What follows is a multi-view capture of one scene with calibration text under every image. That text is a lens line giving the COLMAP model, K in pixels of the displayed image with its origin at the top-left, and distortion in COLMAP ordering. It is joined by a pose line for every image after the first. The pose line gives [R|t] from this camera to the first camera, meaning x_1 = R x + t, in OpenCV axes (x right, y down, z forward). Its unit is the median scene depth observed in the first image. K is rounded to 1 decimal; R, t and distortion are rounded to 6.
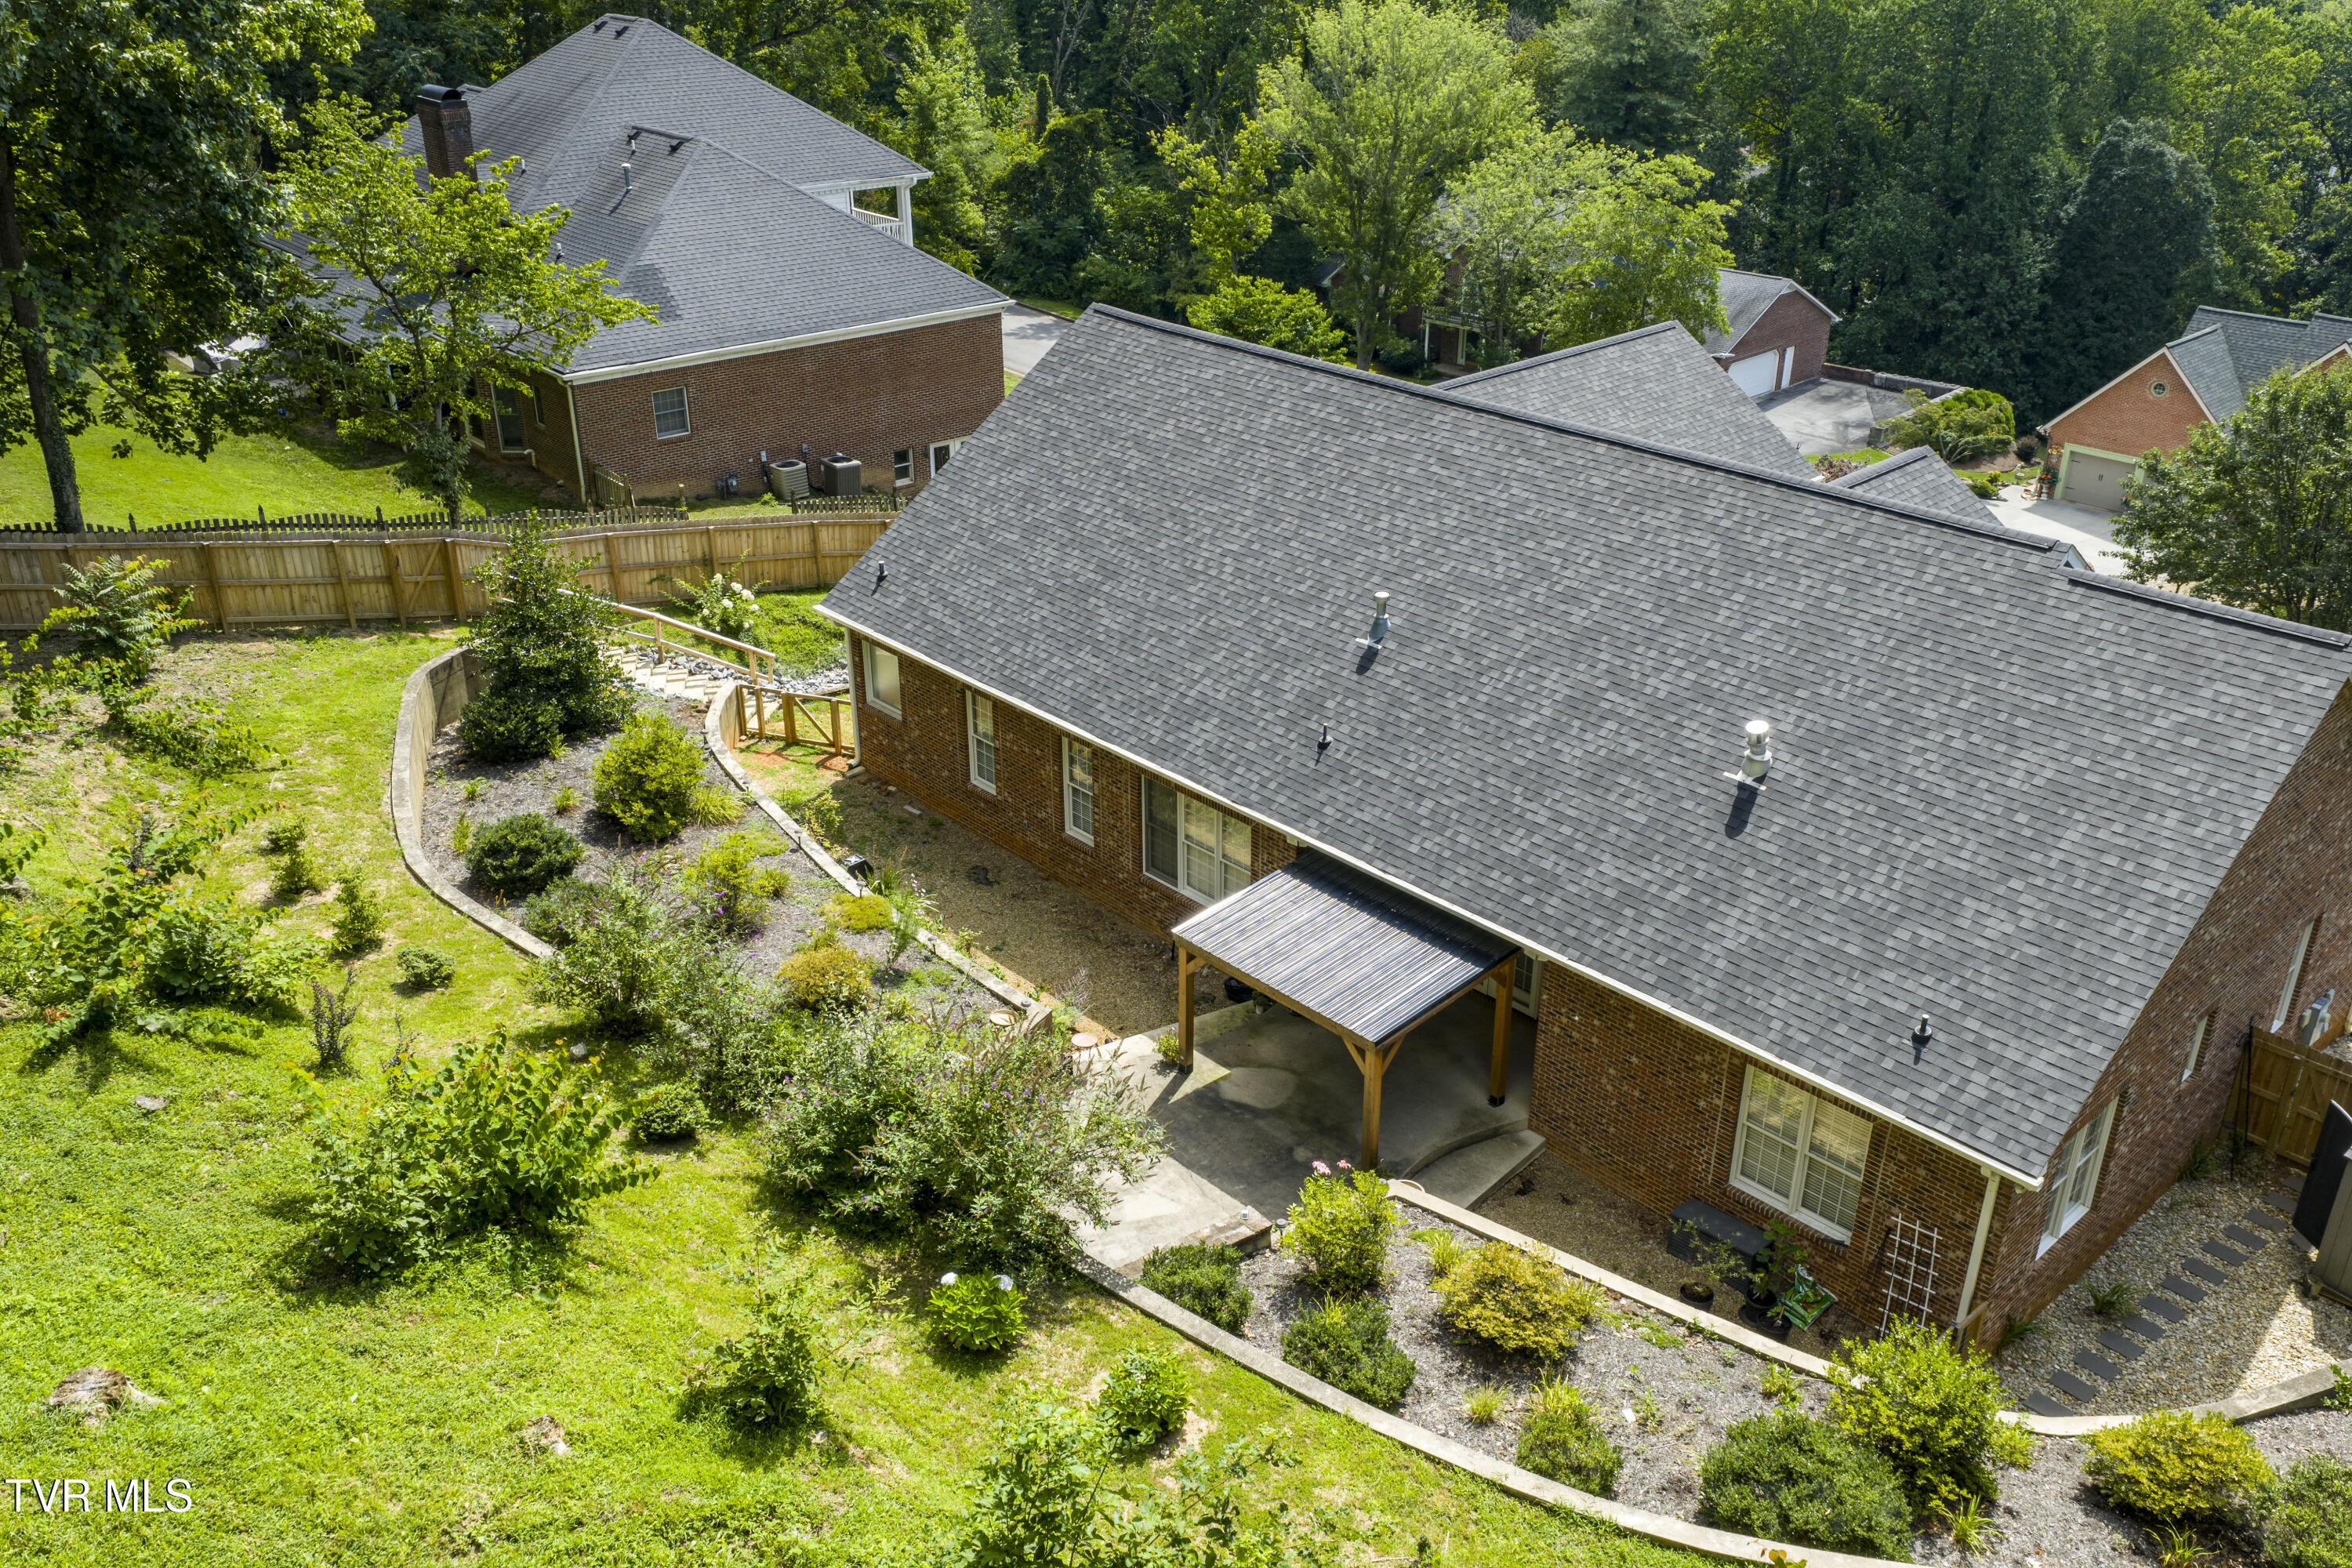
lens RADIAL K [[1932.6, 0, 1176.0], [0, 1932.6, 784.0], [0, 0, 1]] dist [0.033163, -0.066108]
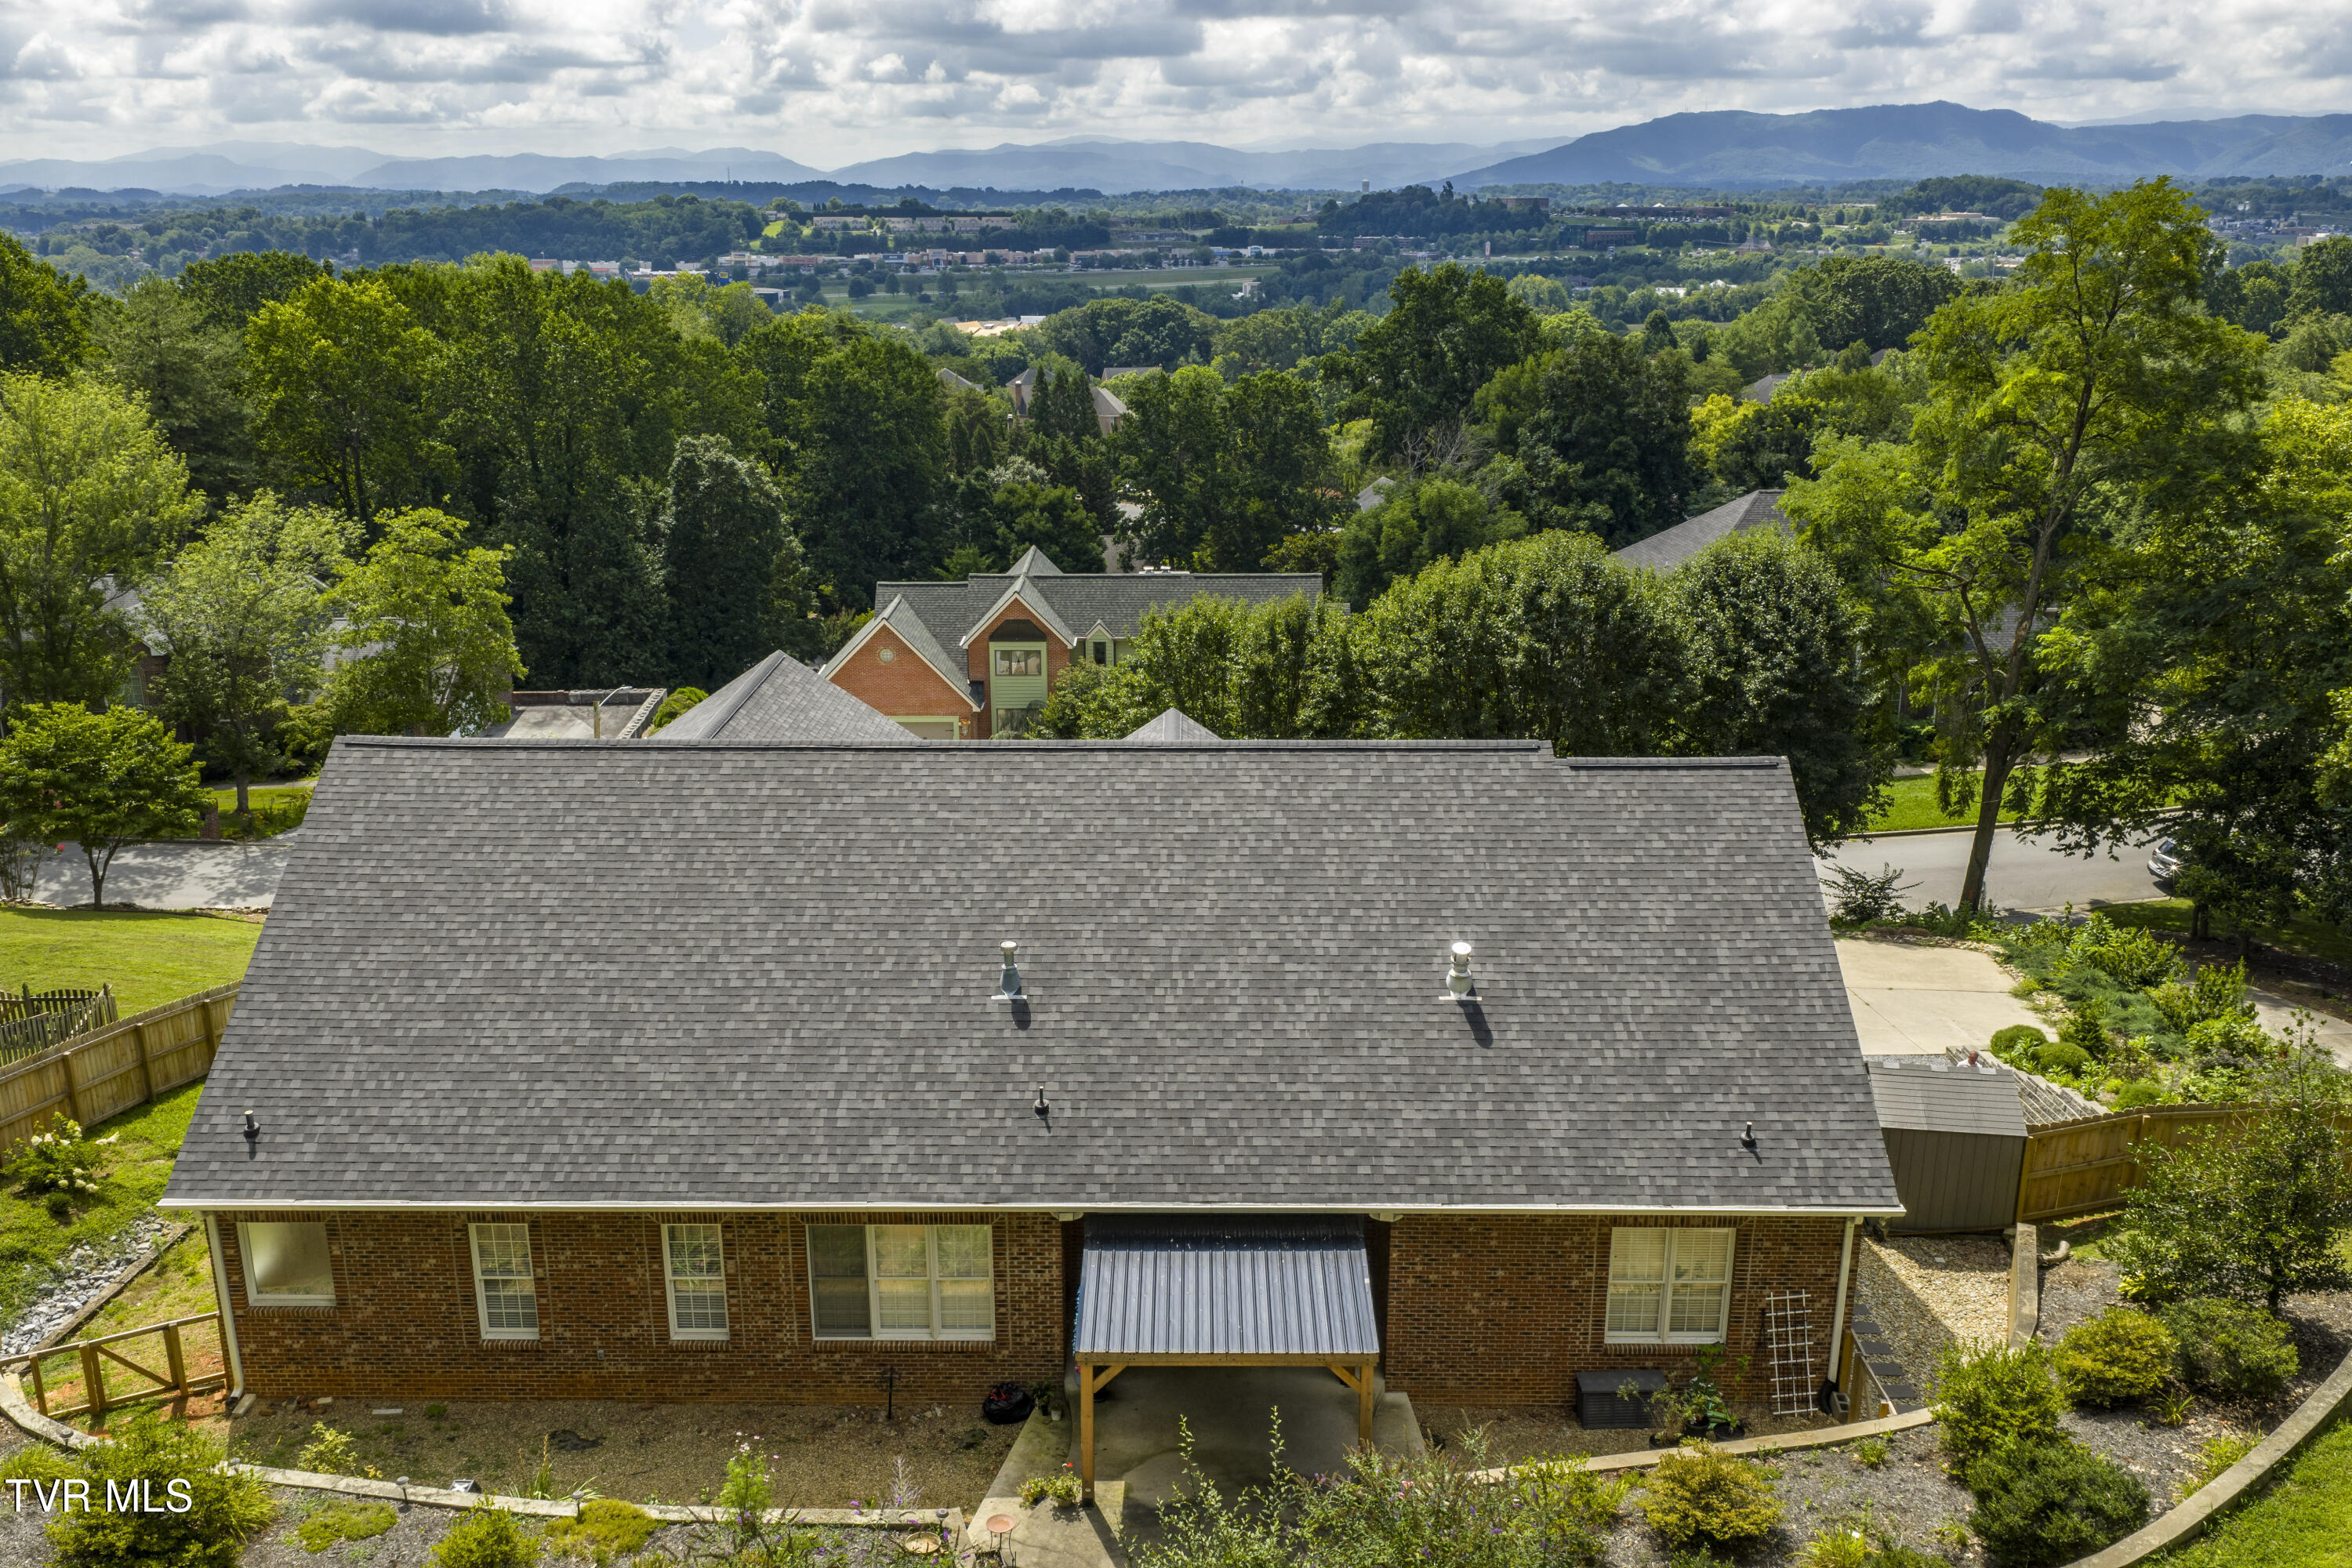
lens RADIAL K [[1932.6, 0, 1176.0], [0, 1932.6, 784.0], [0, 0, 1]] dist [0.033163, -0.066108]
pose [[0.685222, -0.211493, 0.696952, -0.499482], [0.320633, 0.946792, -0.027930, -0.122724], [-0.653962, 0.242604, 0.716573, 0.244552]]
